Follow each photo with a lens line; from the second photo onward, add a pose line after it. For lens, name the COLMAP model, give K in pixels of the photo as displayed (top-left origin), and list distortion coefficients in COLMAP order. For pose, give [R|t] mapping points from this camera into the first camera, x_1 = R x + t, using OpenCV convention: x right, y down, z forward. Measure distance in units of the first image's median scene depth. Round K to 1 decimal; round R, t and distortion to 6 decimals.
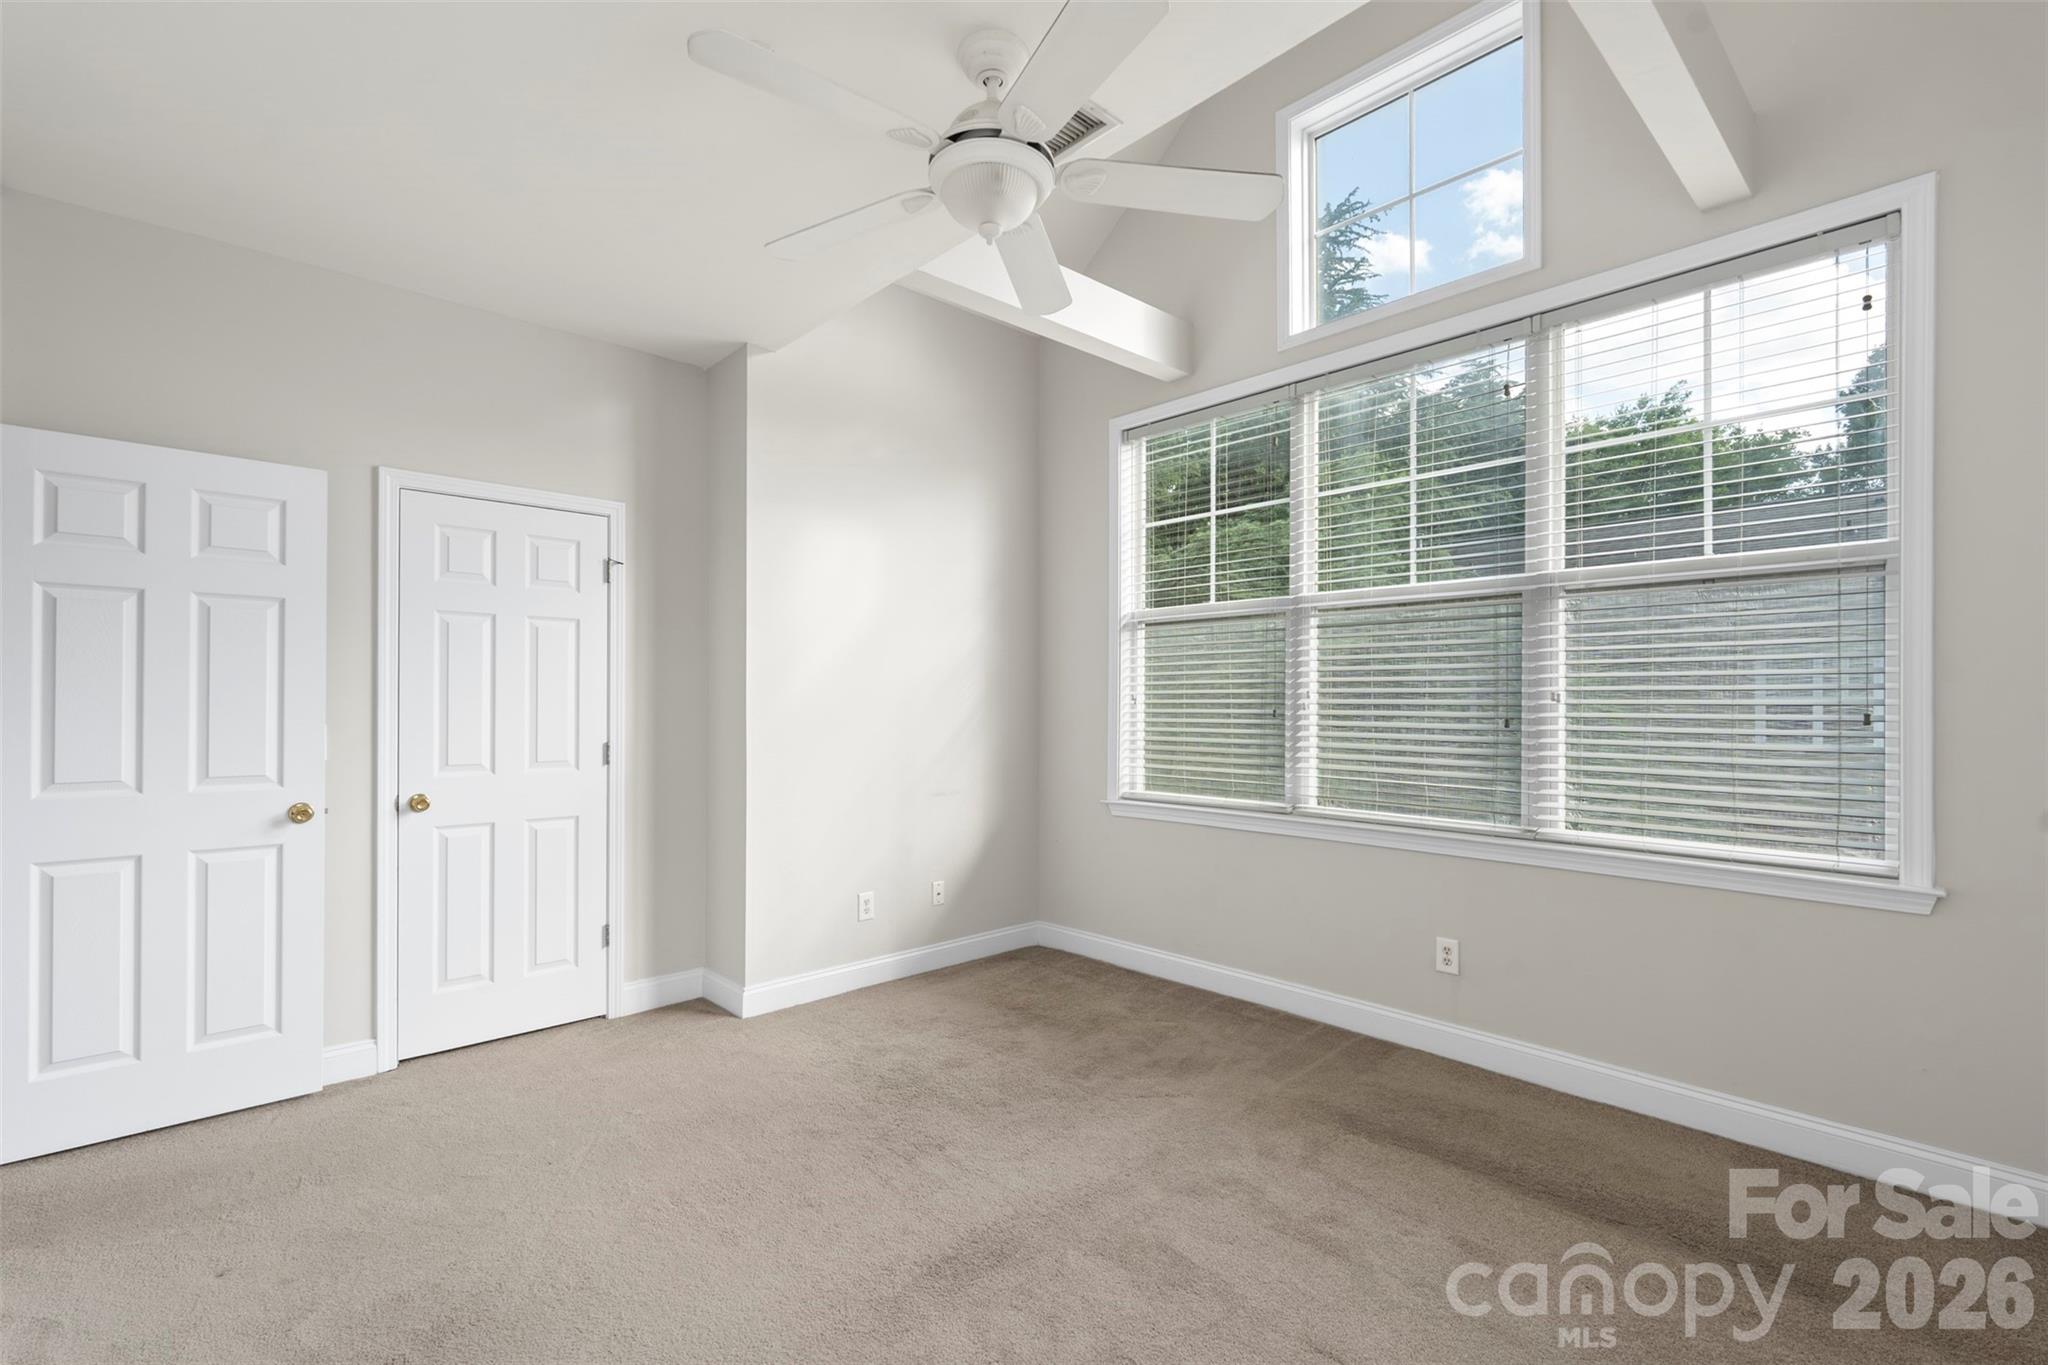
lens RADIAL K [[908.1, 0, 1025.9], [0, 908.1, 689.3], [0, 0, 1]] dist [0.000081, -0.000033]
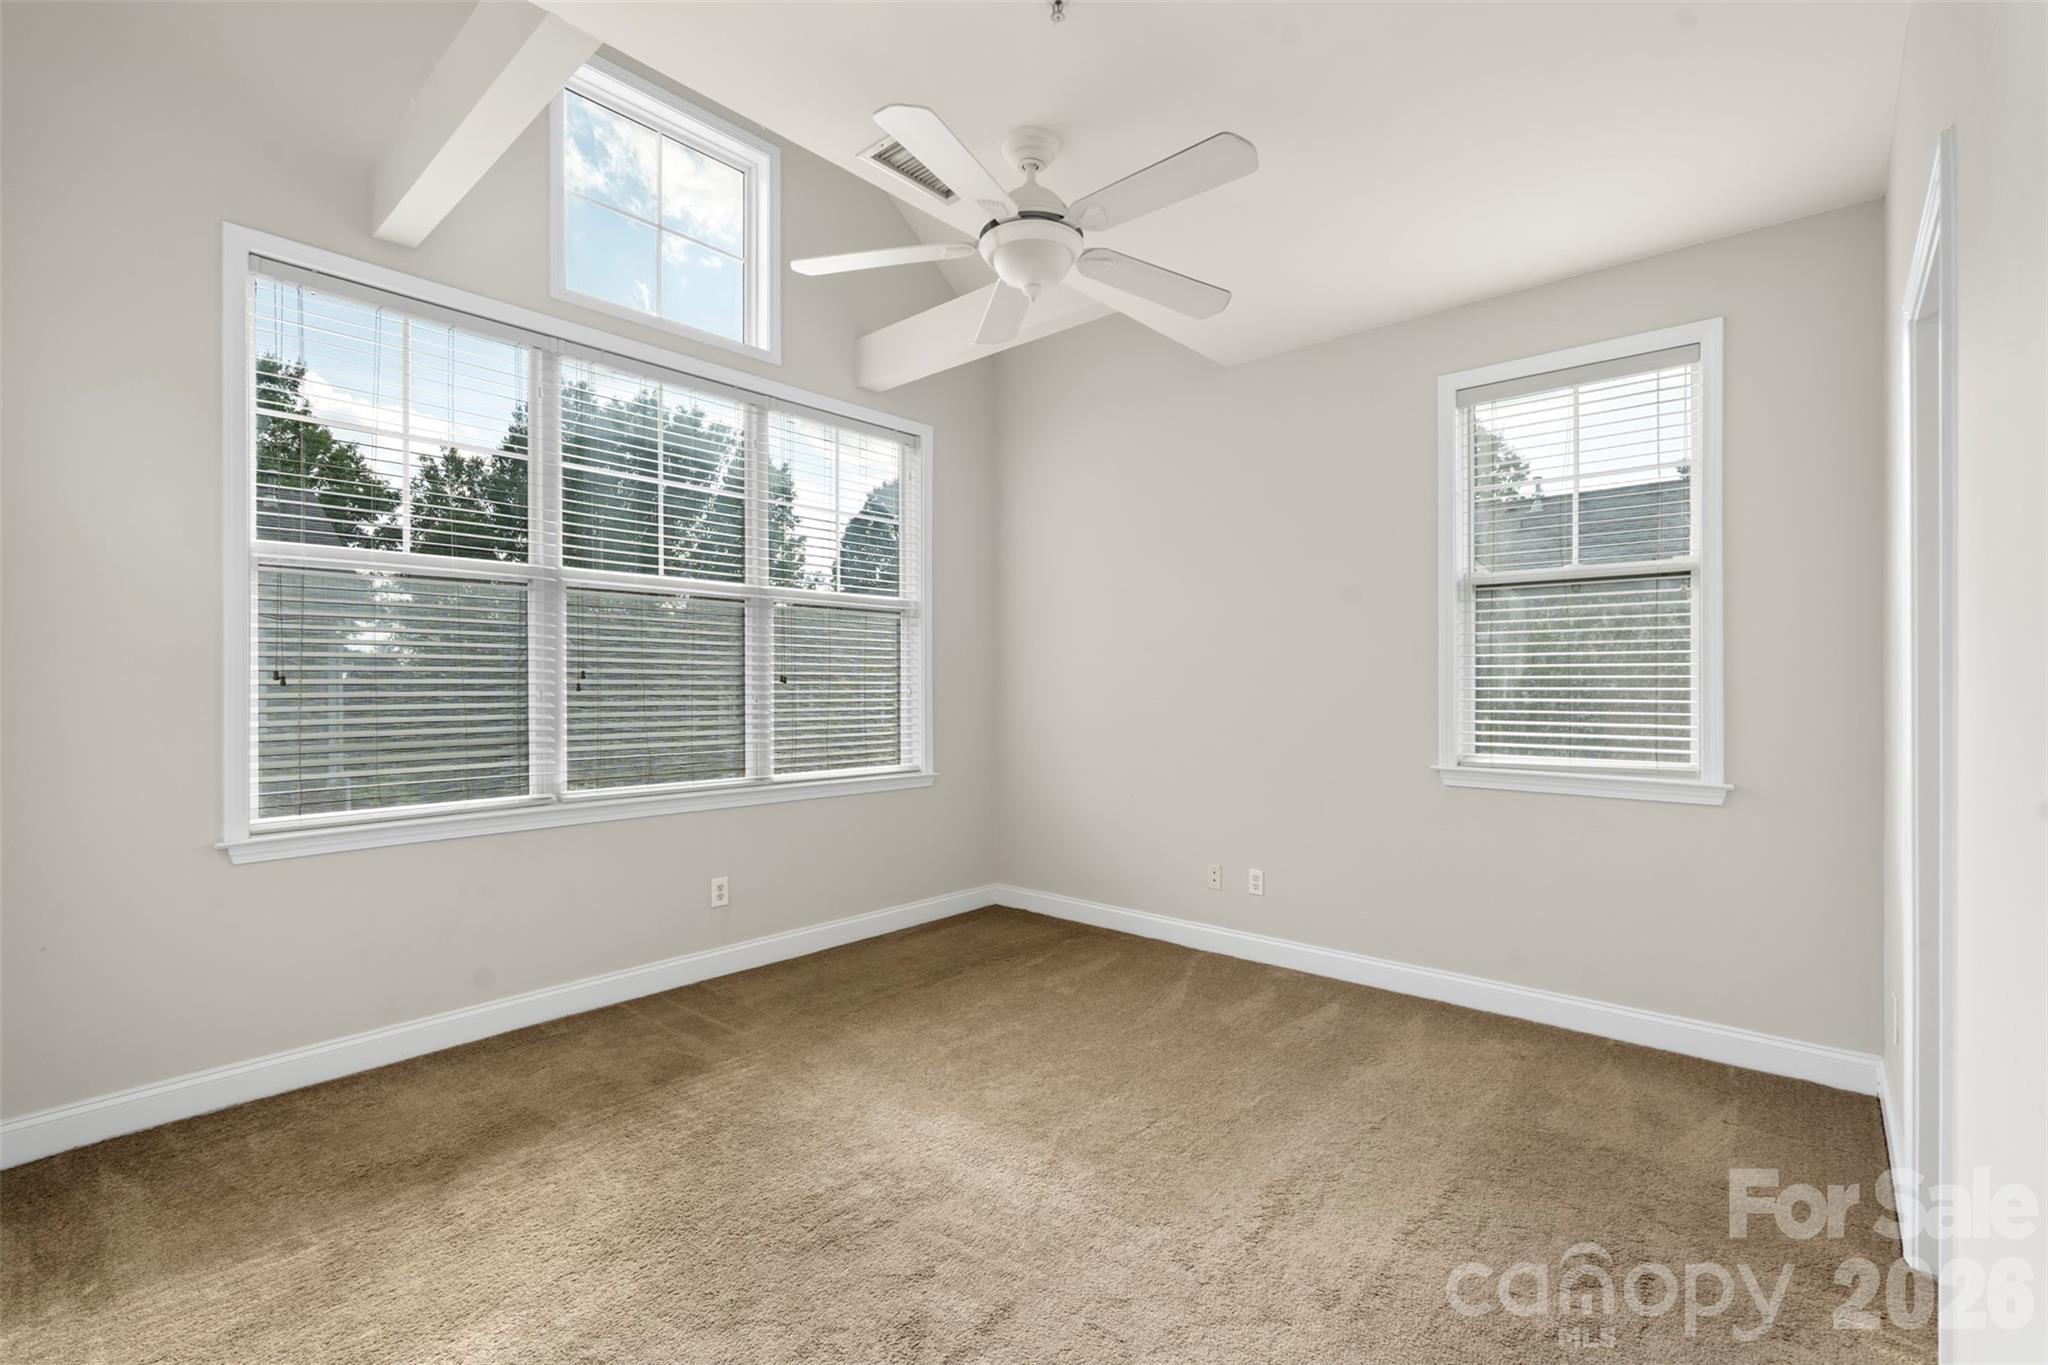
lens RADIAL K [[909.2, 0, 1027.4], [0, 909.2, 687.9], [0, 0, 1]] dist [-0.001524, 0.000233]
pose [[-0.100011, 0.000988, 0.994986, -0.733636], [-0.006933, 0.999975, -0.001689, 0.019076], [-0.994962, -0.007067, -0.100001, 0.671089]]
